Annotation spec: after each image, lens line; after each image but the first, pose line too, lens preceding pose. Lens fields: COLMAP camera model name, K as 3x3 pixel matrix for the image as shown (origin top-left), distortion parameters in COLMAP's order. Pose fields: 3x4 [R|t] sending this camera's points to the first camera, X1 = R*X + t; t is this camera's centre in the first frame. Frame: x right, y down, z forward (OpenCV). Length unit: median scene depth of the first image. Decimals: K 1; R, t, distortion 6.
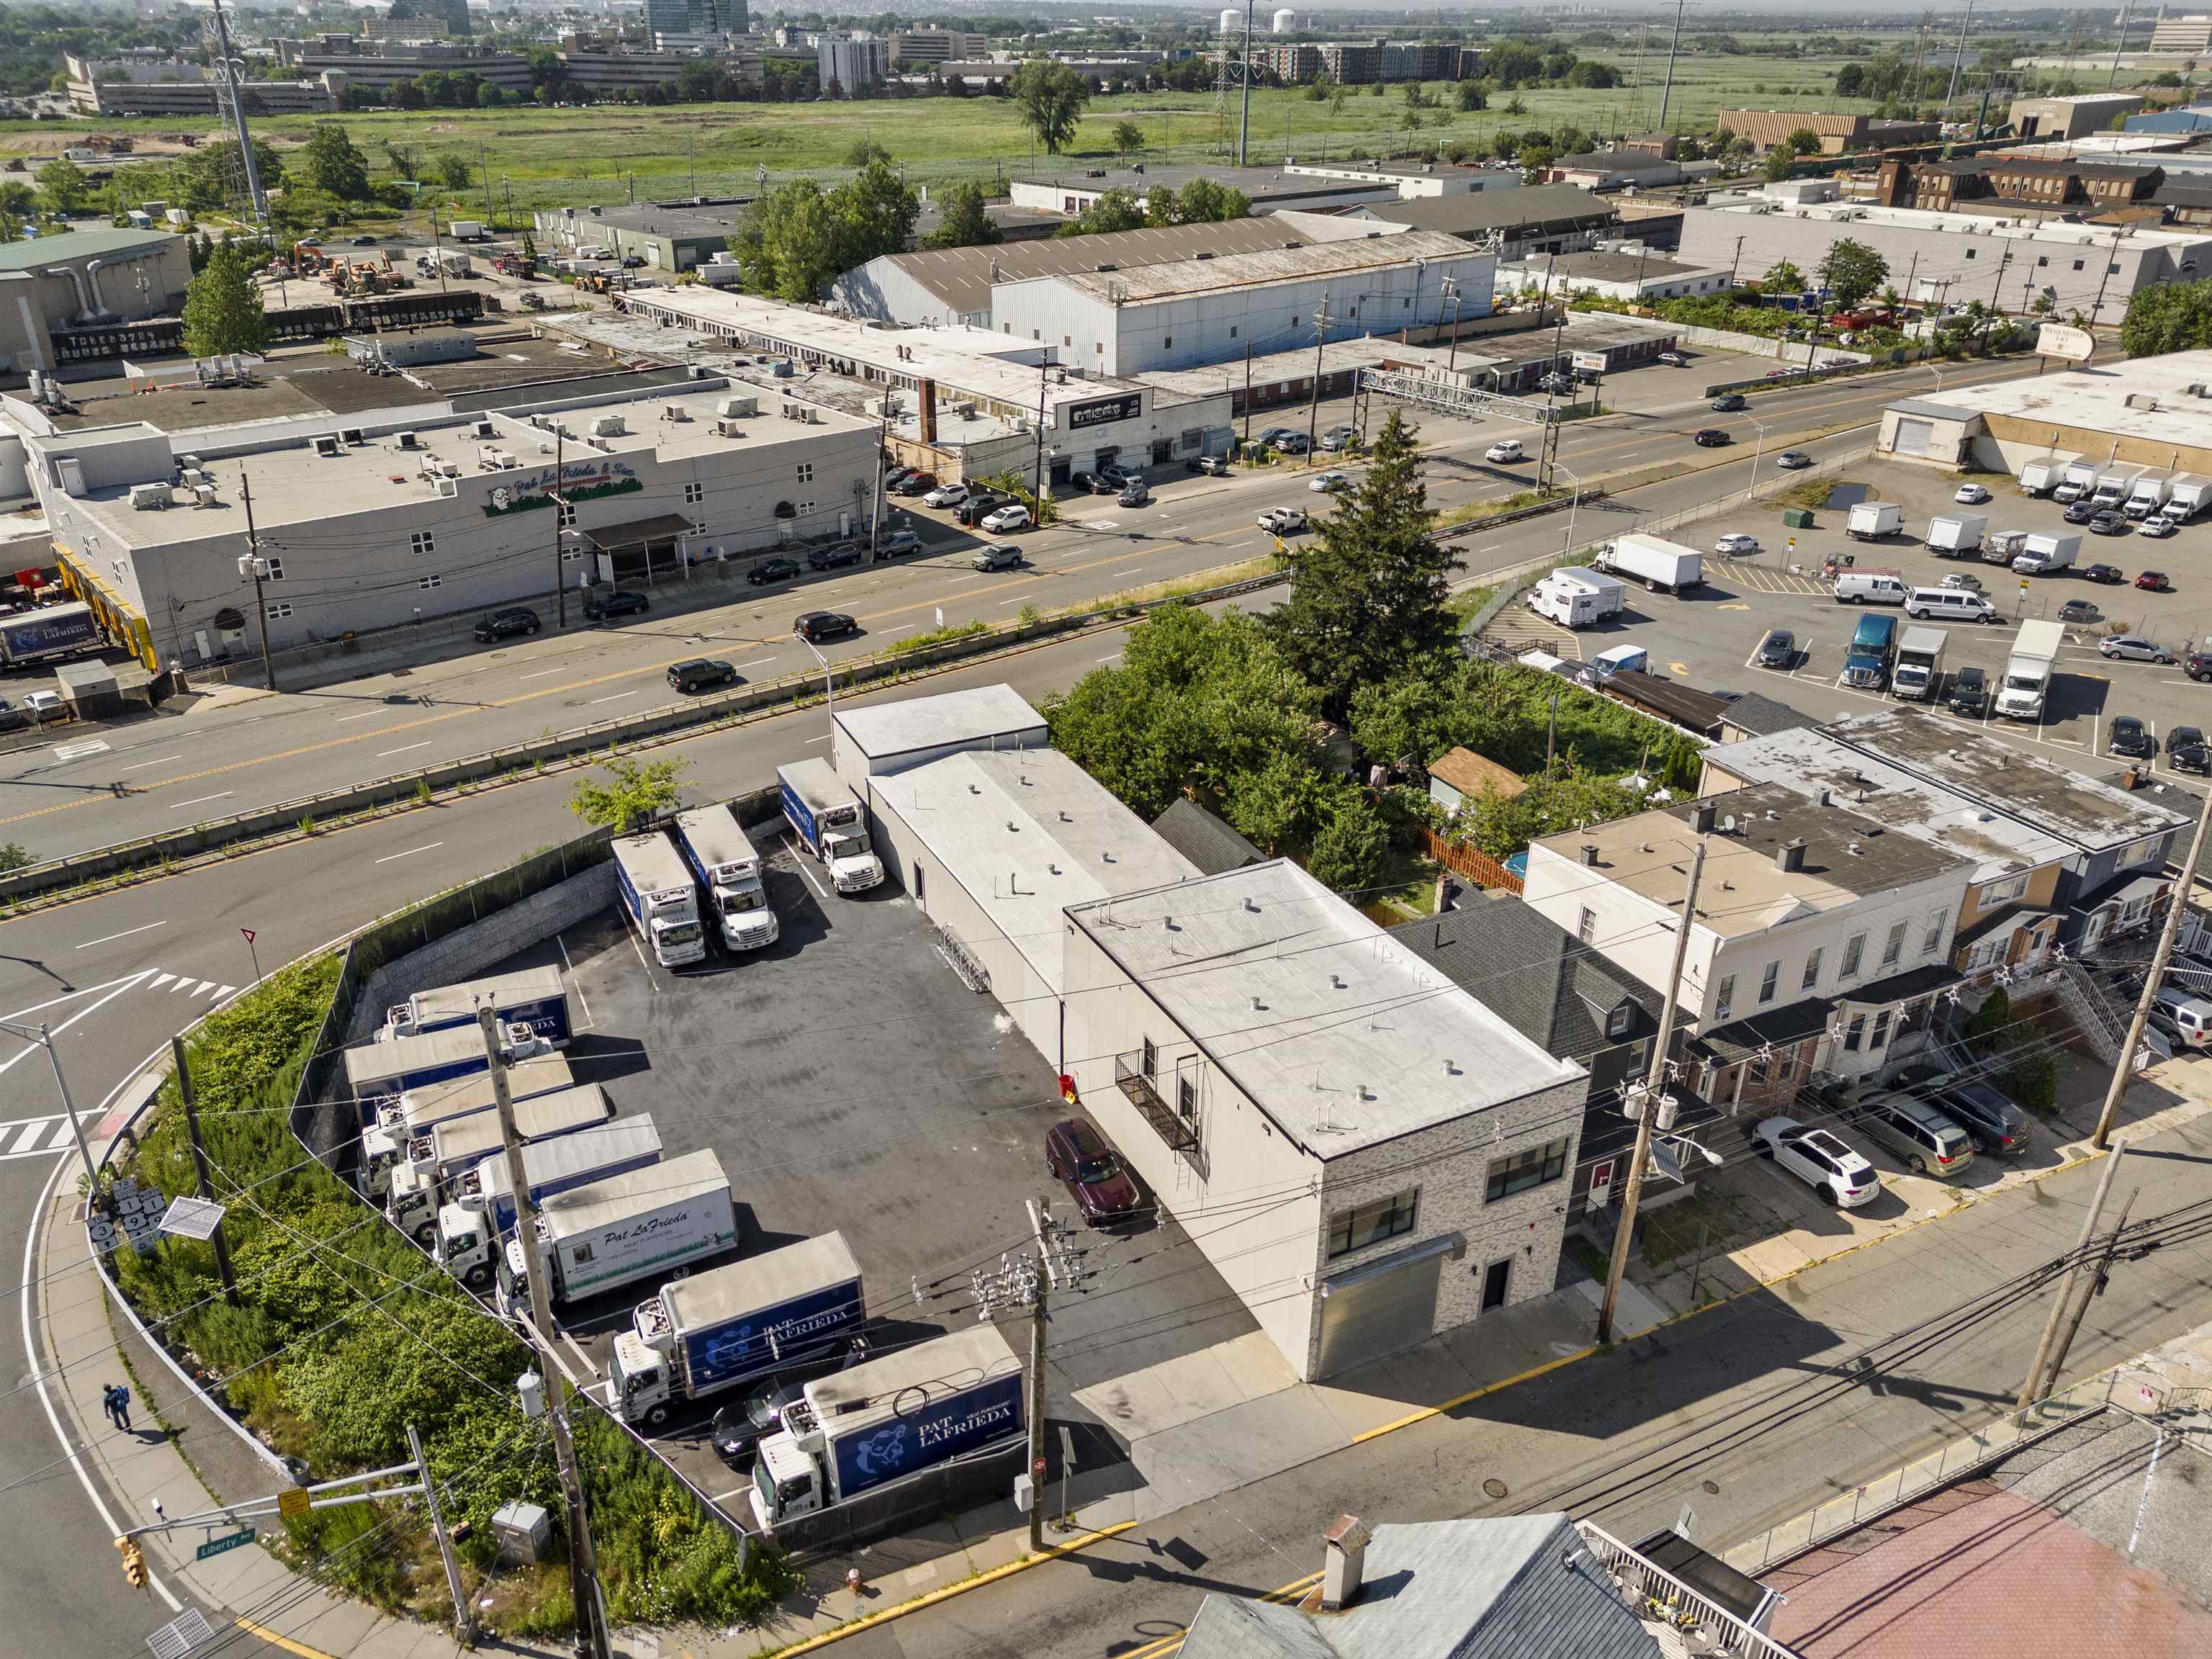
lens RADIAL K [[1624.0, 0, 1106.0], [0, 1624.0, 829.5], [0, 0, 1]] dist [0.065665, -0.062706]
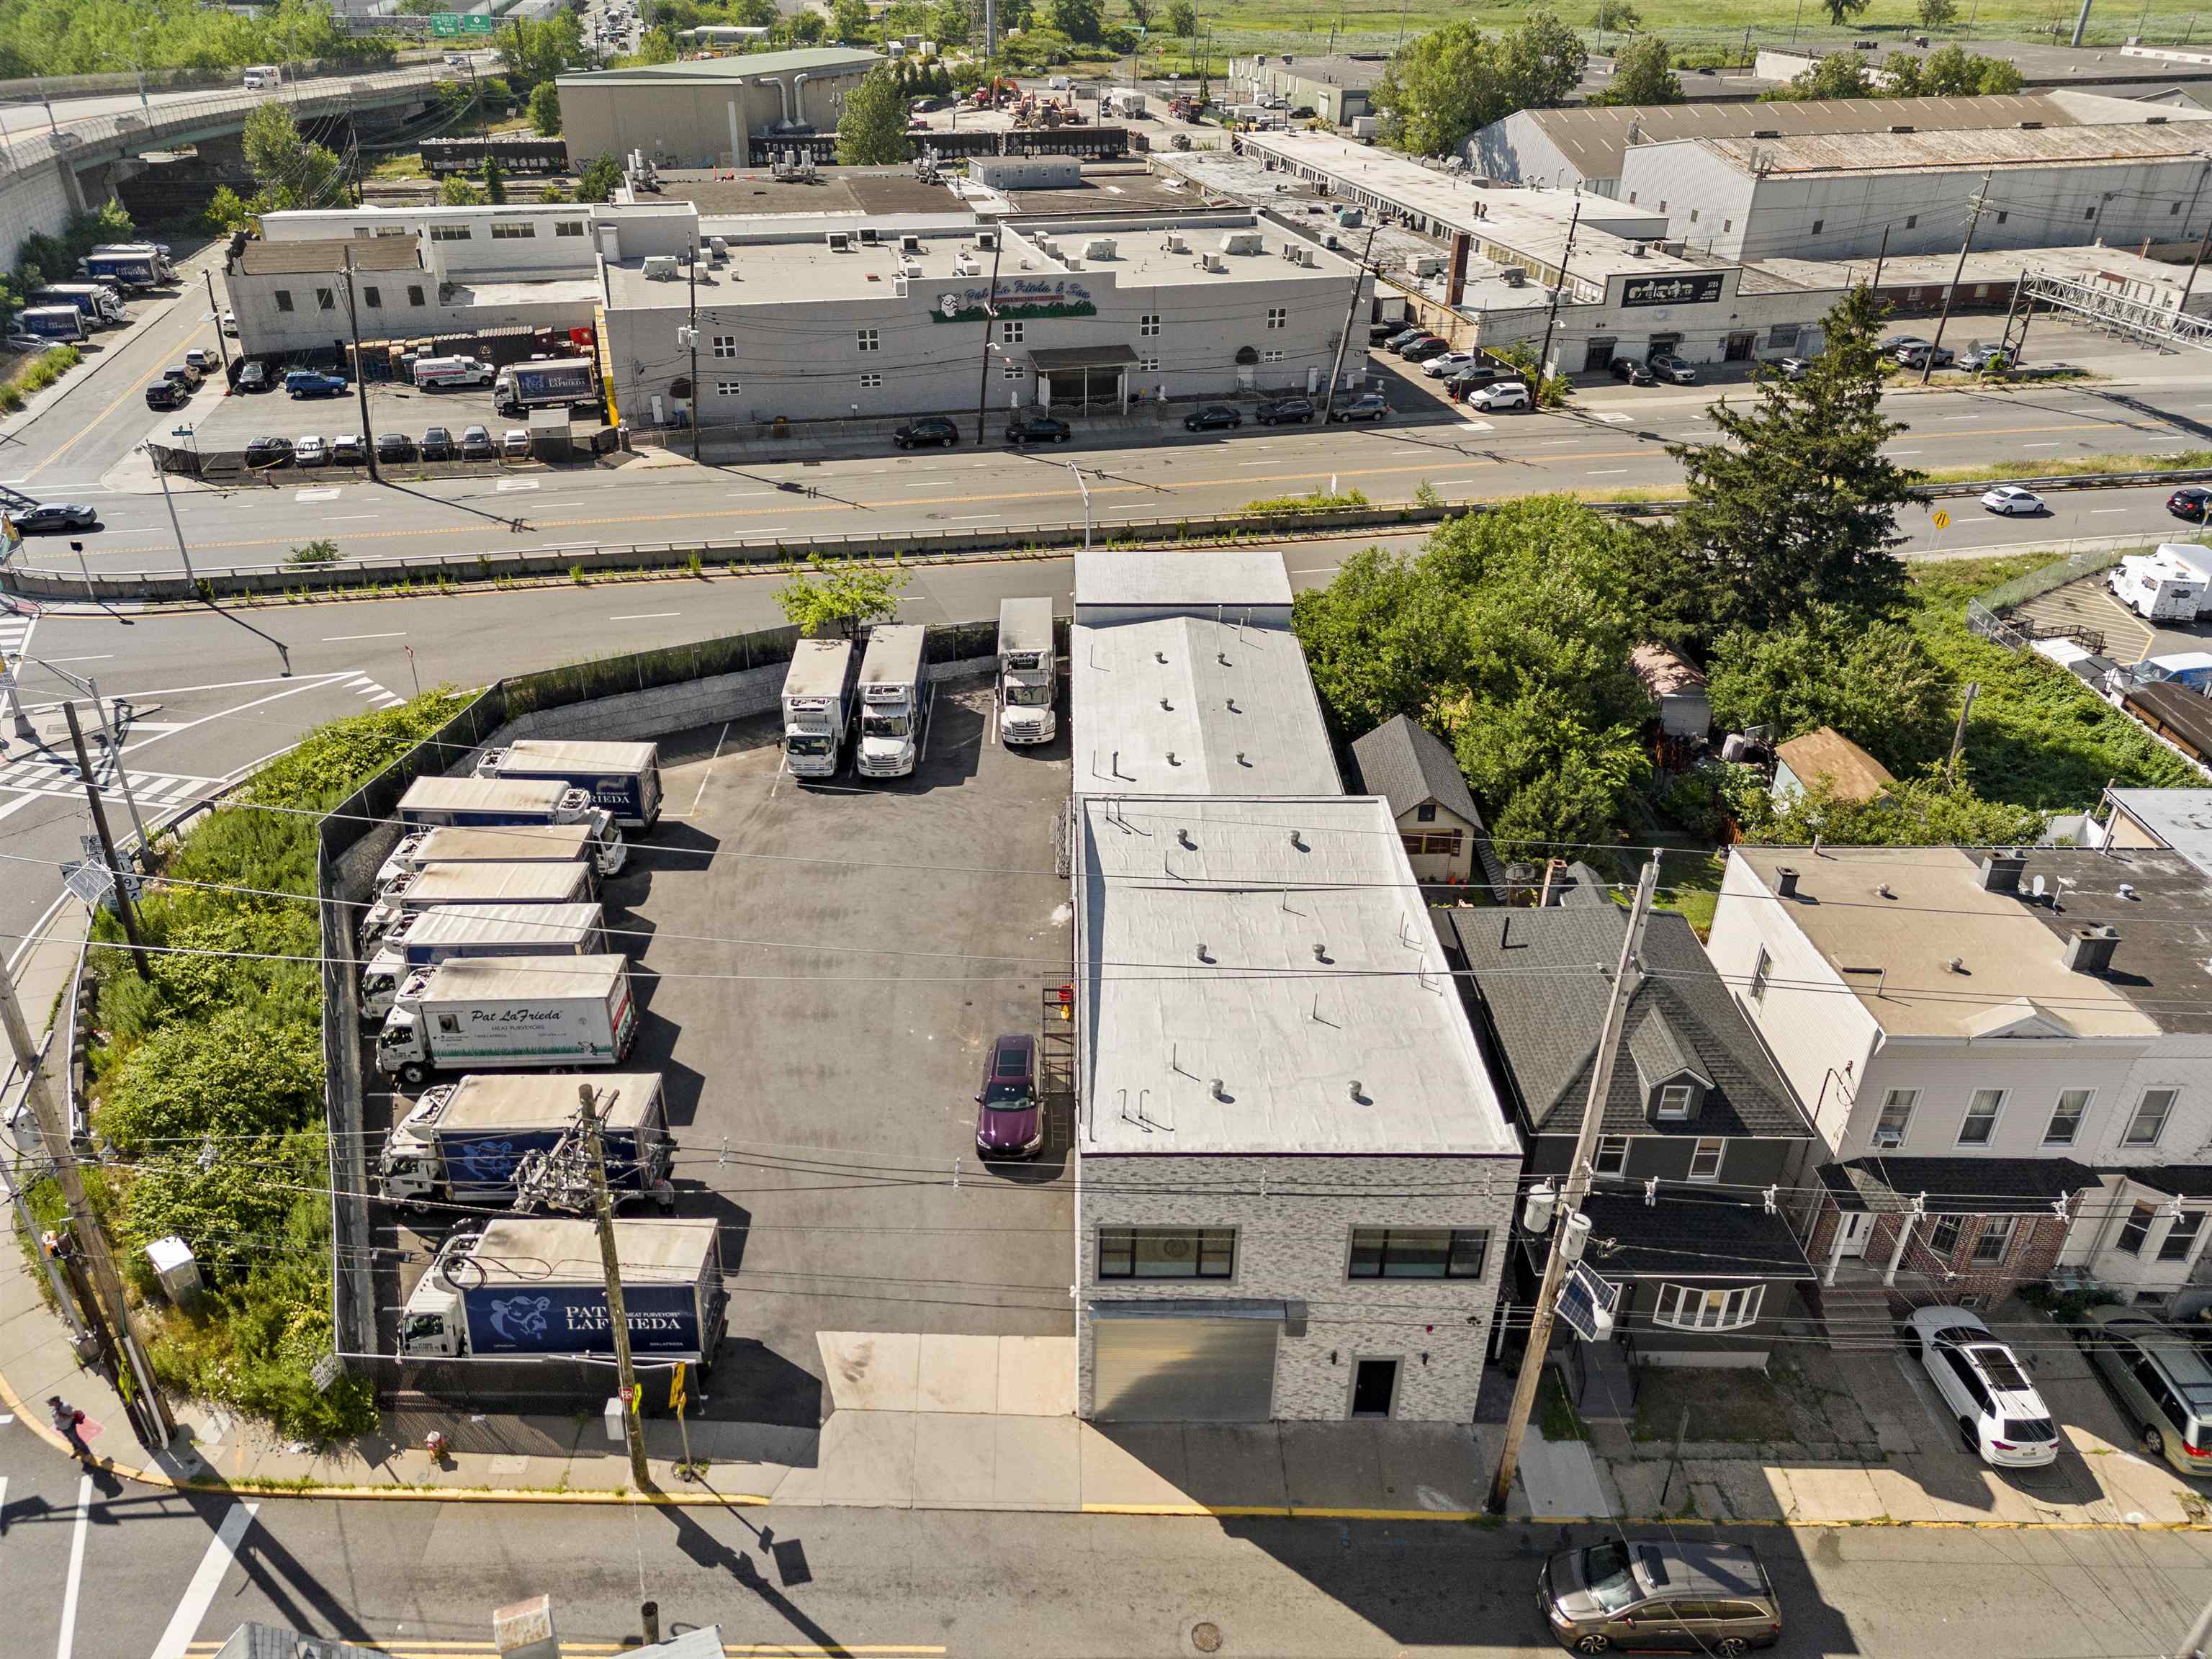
lens RADIAL K [[1624.0, 0, 1106.0], [0, 1624.0, 829.5], [0, 0, 1]] dist [0.065665, -0.062706]
pose [[0.903122, 0.222613, -0.367171, 0.175896], [-0.199628, 0.974759, 0.099970, -0.011676], [0.380157, -0.016987, 0.924766, 0.131648]]
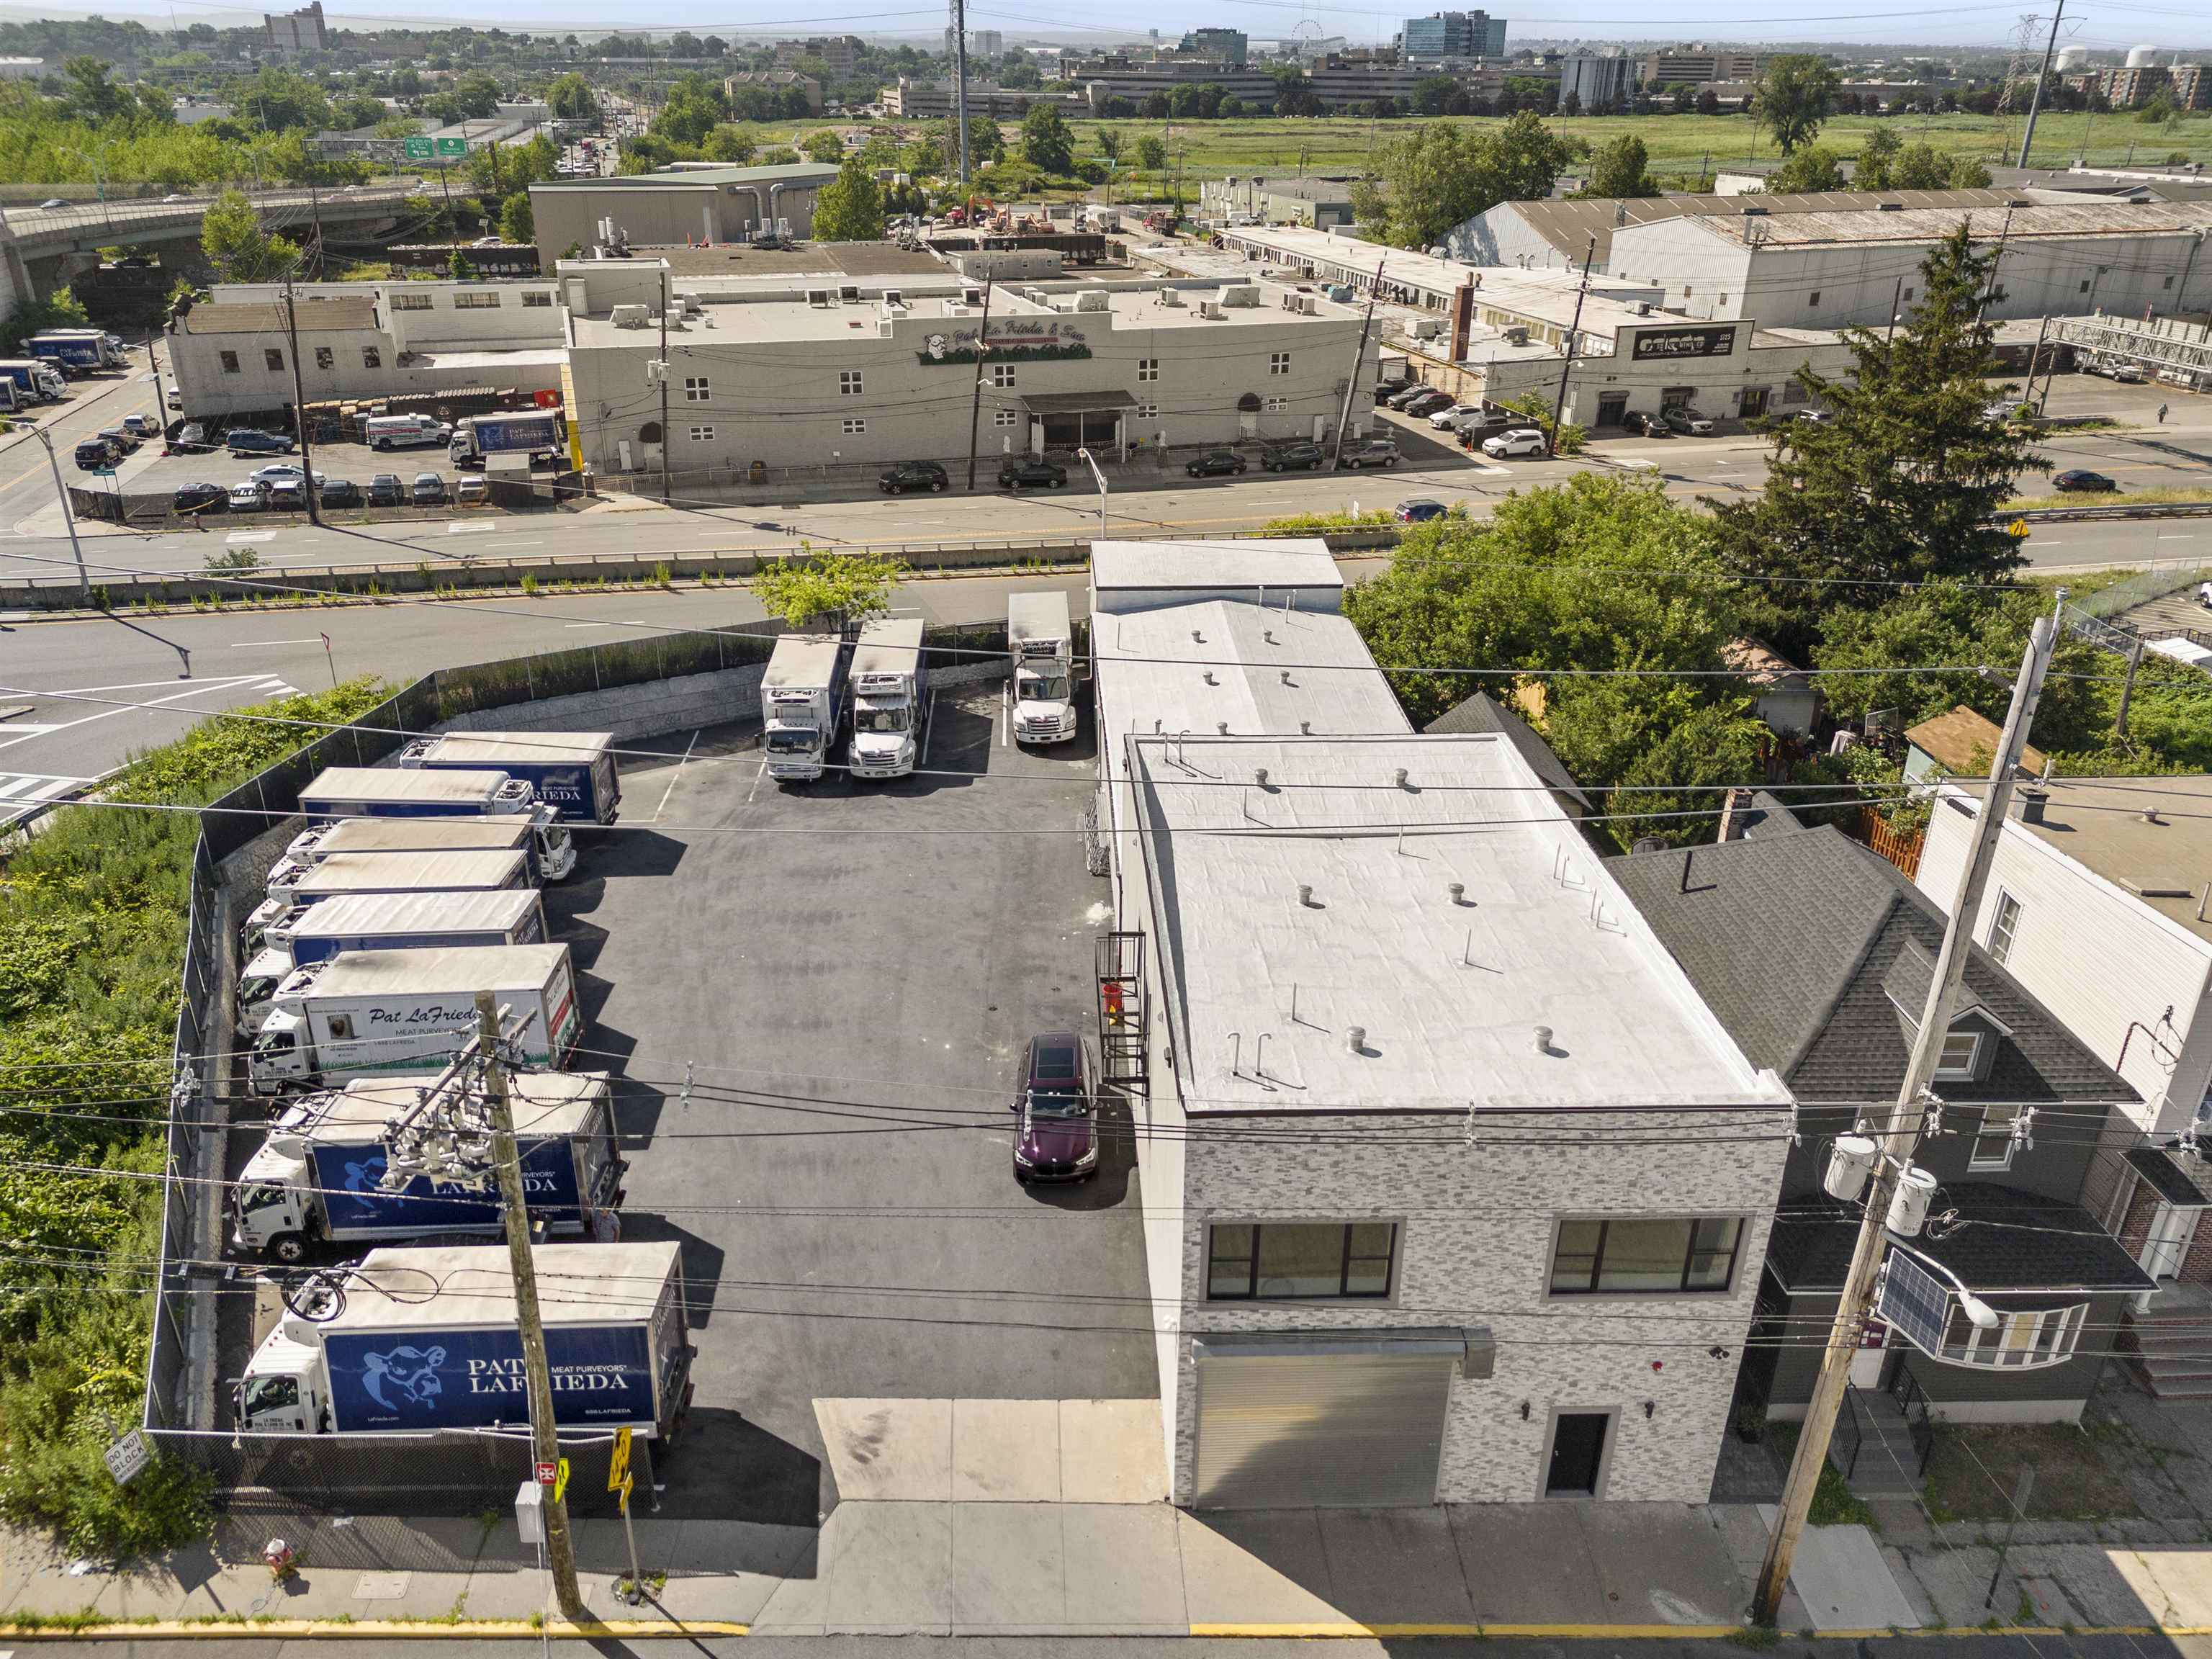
lens RADIAL K [[1624.0, 0, 1106.0], [0, 1624.0, 829.5], [0, 0, 1]] dist [0.065665, -0.062706]
pose [[0.912327, 0.175593, -0.369901, 0.132611], [-0.184293, 0.982798, 0.011995, 0.047724], [0.365644, 0.057227, 0.928994, 0.210306]]
